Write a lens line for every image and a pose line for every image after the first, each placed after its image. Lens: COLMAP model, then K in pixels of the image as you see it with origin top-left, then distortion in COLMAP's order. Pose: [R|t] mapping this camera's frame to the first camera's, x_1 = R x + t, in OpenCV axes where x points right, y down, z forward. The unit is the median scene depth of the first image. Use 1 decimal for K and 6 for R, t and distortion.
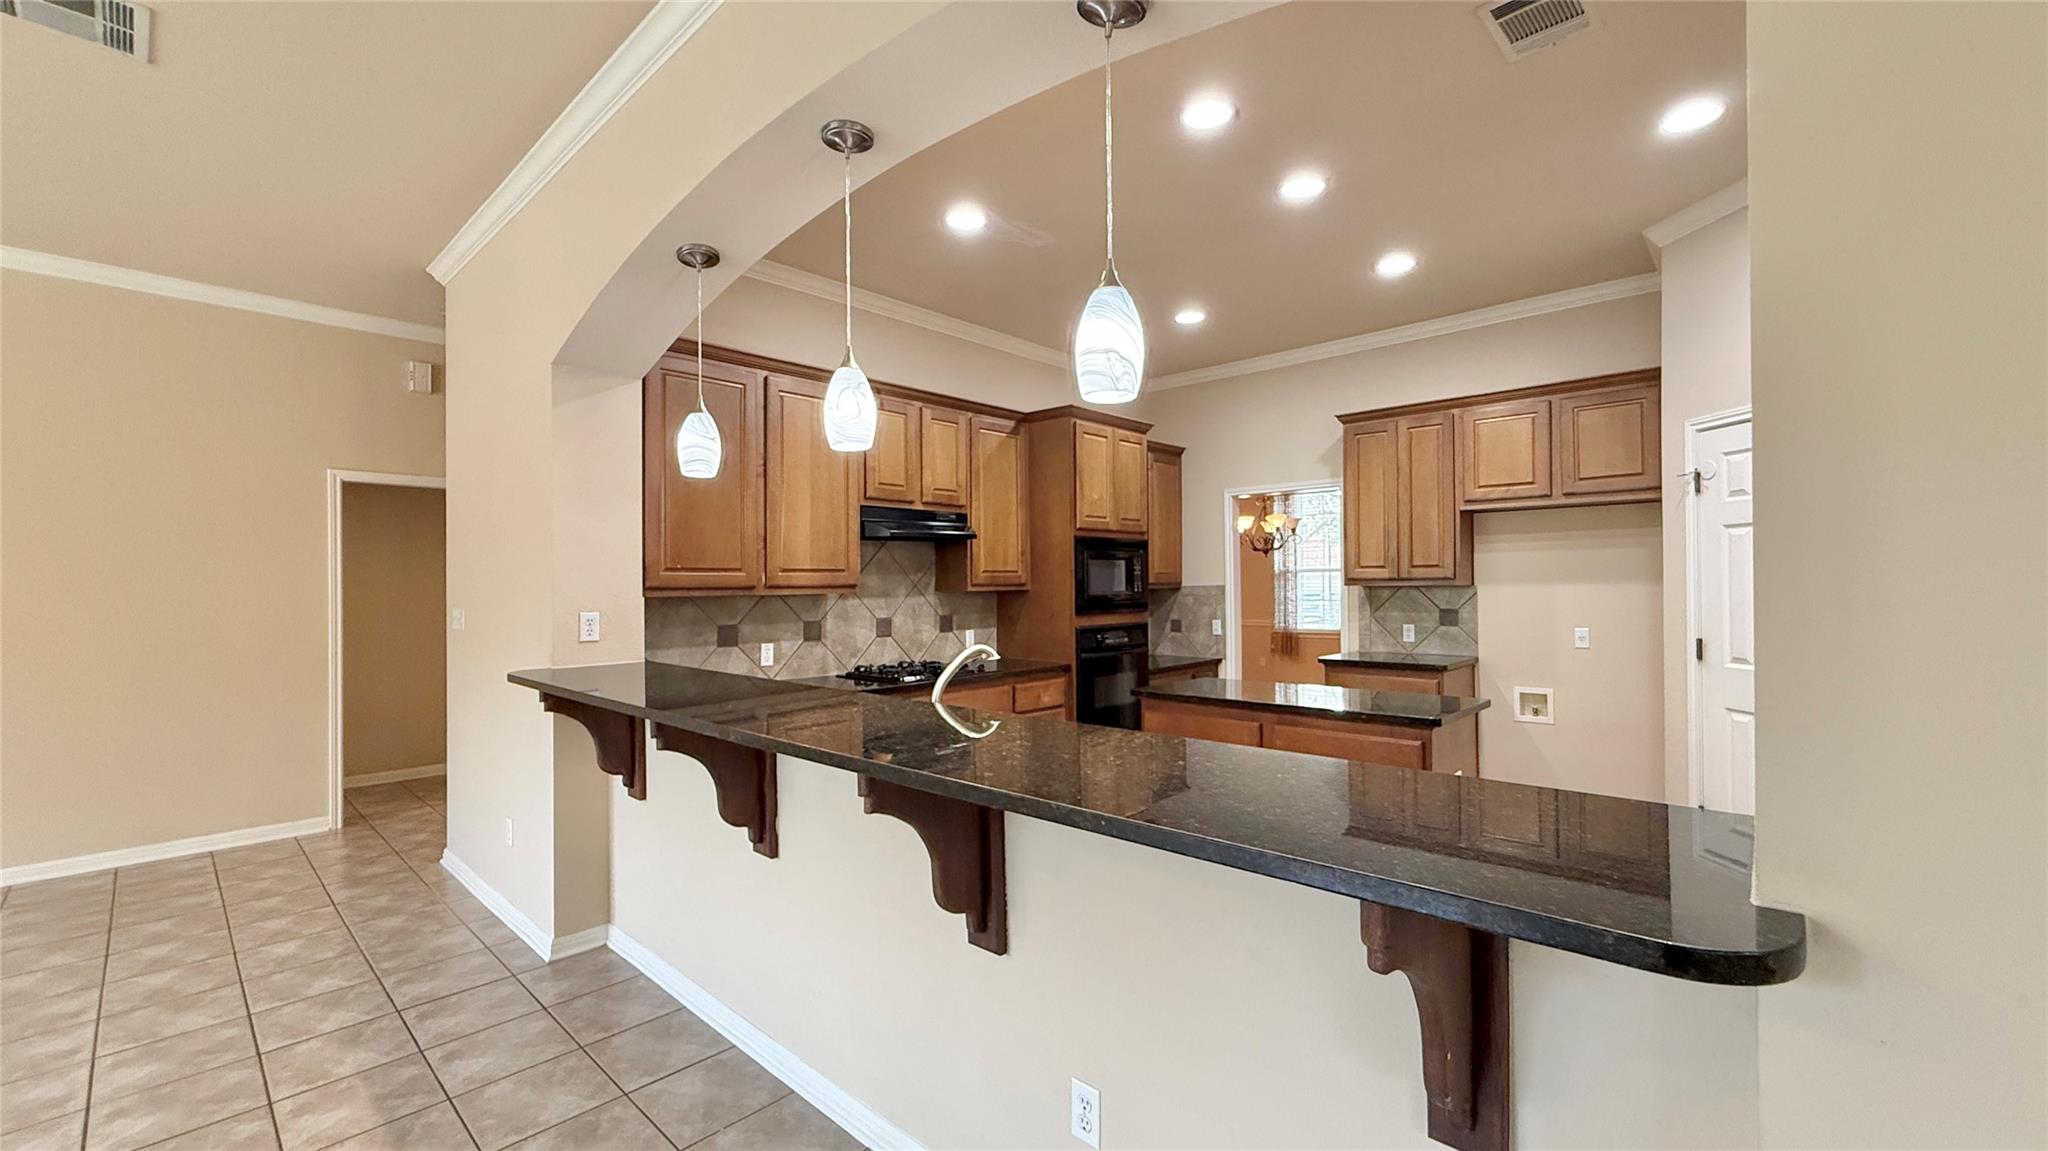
lens RADIAL K [[815.6, 0, 1027.1], [0, 815.6, 577.5], [0, 0, 1]] dist [0.005344, -0.000304]
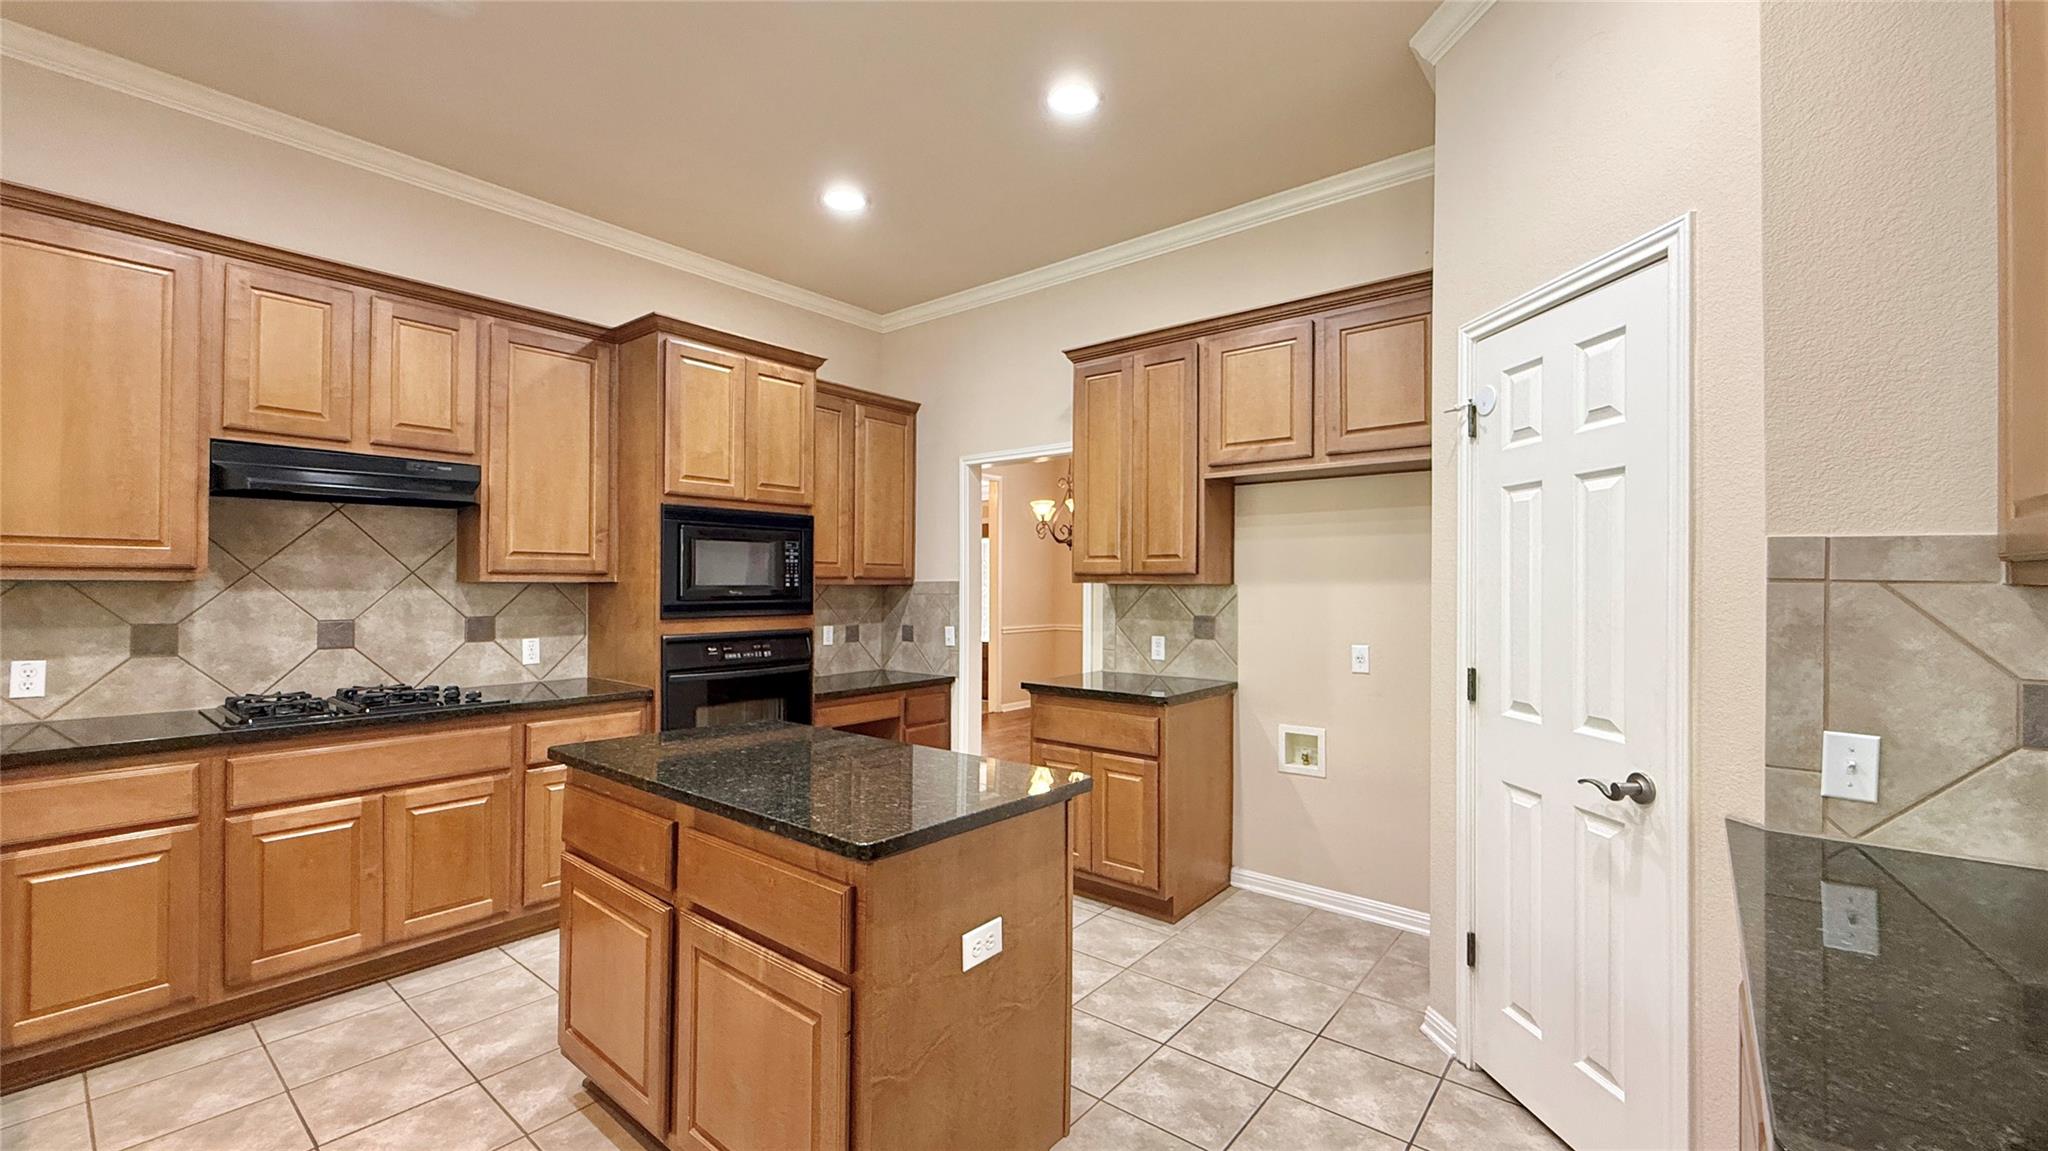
lens RADIAL K [[815.6, 0, 1022.4], [0, 815.6, 578.1], [0, 0, 1]] dist [0.005344, -0.000304]
pose [[0.997969, 0.014826, 0.061950, 0.321983], [-0.014807, 0.999890, -0.000768, 0.007614], [-0.061954, -0.000151, 0.998079, 0.290537]]
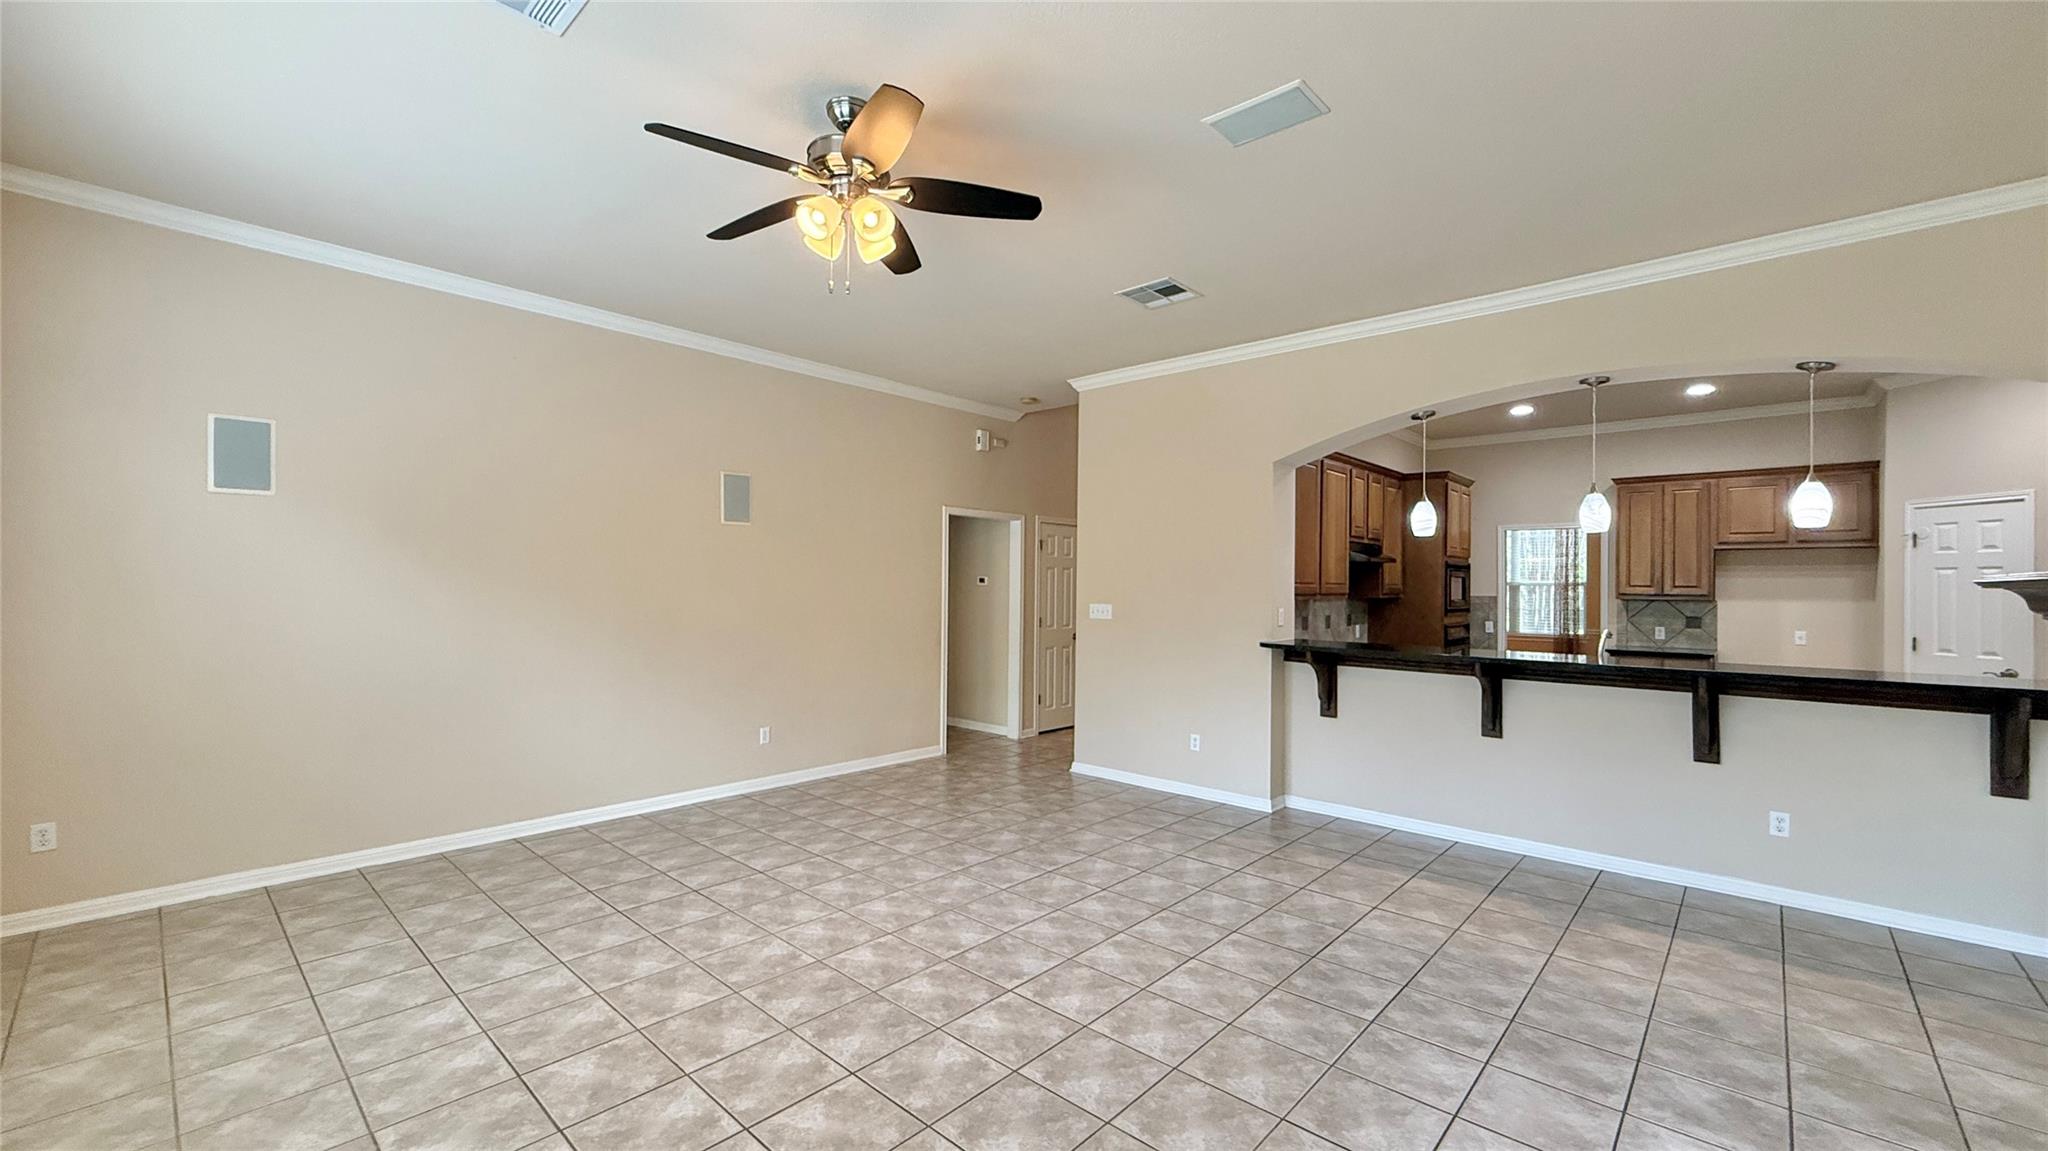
lens RADIAL K [[815.6, 0, 1039.9], [0, 815.6, 575.0], [0, 0, 1]] dist [0.005344, -0.000304]
pose [[0.999696, 0.018528, 0.016249, -0.681883], [-0.018415, 0.999806, -0.007046, -0.003157], [-0.016377, 0.006744, 0.999843, -0.430443]]
